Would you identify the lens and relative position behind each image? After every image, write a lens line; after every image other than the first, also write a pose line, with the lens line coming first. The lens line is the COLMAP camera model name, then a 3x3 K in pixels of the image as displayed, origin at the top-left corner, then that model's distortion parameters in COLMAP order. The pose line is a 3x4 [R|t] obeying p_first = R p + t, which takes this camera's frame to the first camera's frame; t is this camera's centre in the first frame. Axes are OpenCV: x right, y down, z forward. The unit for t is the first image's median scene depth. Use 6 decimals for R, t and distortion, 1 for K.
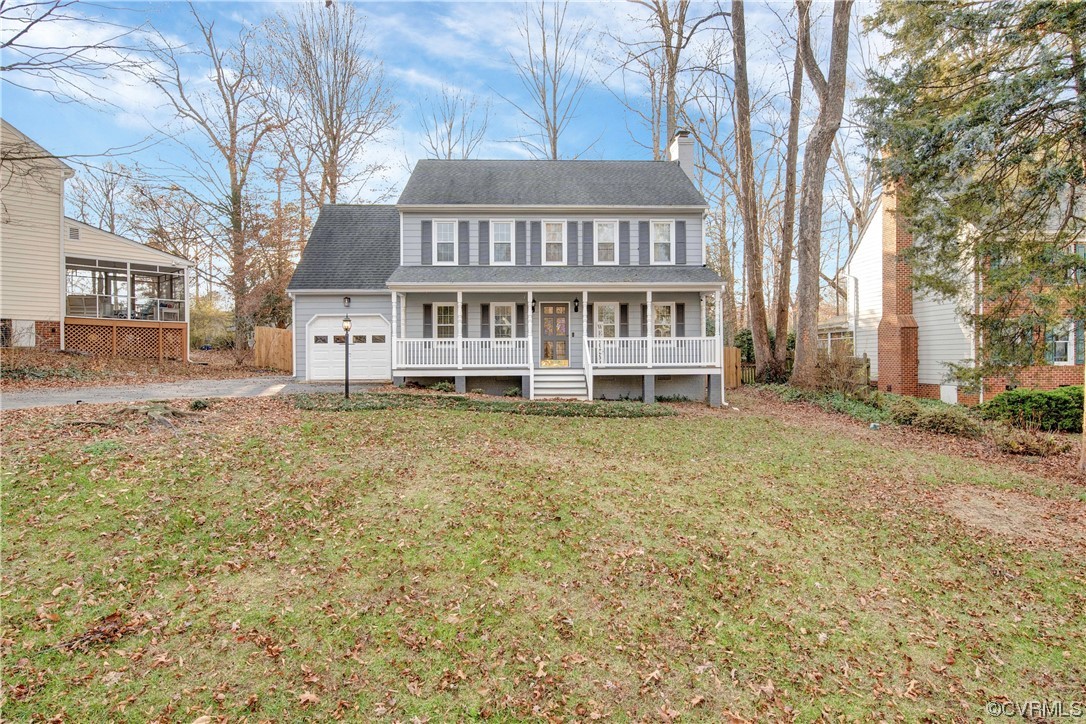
lens RADIAL K [[613.2, 0, 529.7], [0, 613.2, 344.4], [0, 0, 1]] dist [-0.003624, 0.000262]
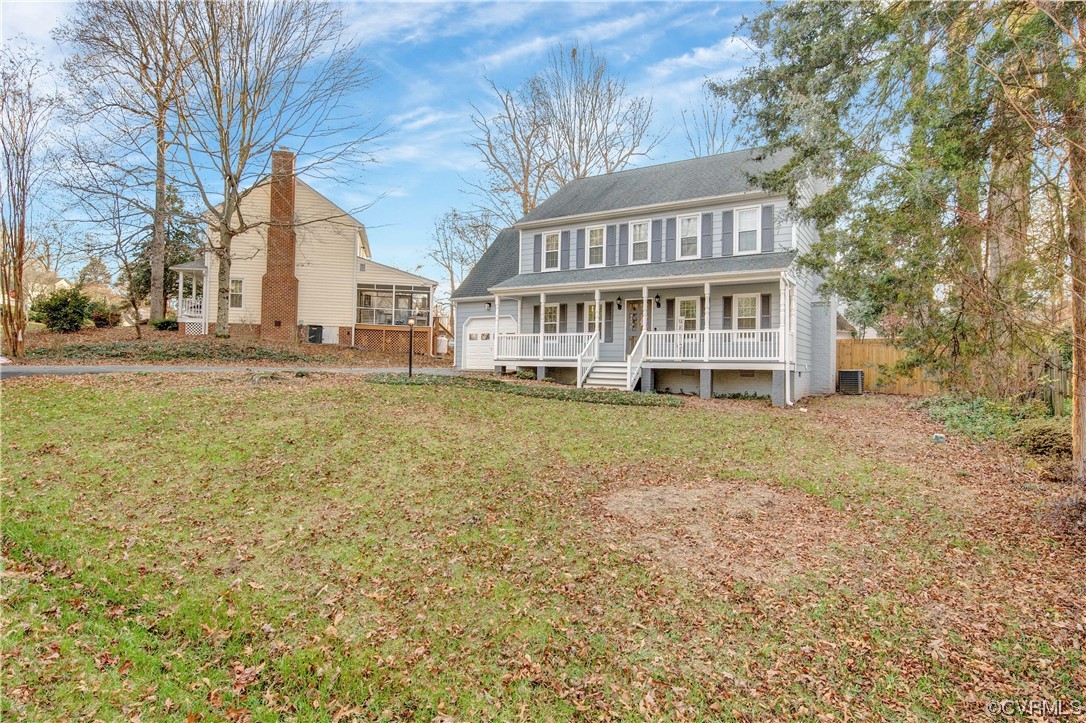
lens RADIAL K [[613.2, 0, 529.7], [0, 613.2, 343.9], [0, 0, 1]] dist [-0.003624, 0.000262]
pose [[0.828761, -0.007204, -0.559557, 0.474084], [0.013942, 0.999873, 0.007777, -0.001105], [0.559430, -0.014247, 0.828755, 0.013583]]
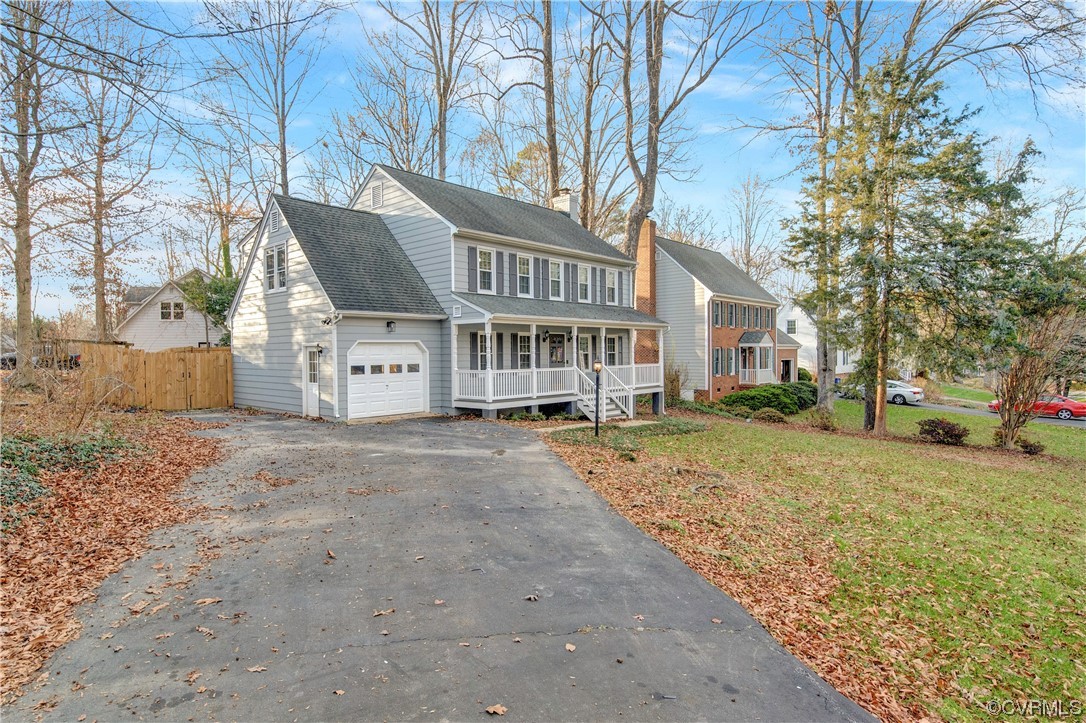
lens RADIAL K [[613.2, 0, 529.7], [0, 613.2, 343.9], [0, 0, 1]] dist [-0.003624, 0.000262]
pose [[0.702998, 0.012631, 0.711080, -0.786183], [-0.002262, 0.999877, -0.015525, -0.032664], [-0.711188, 0.009306, 0.702940, 0.251396]]
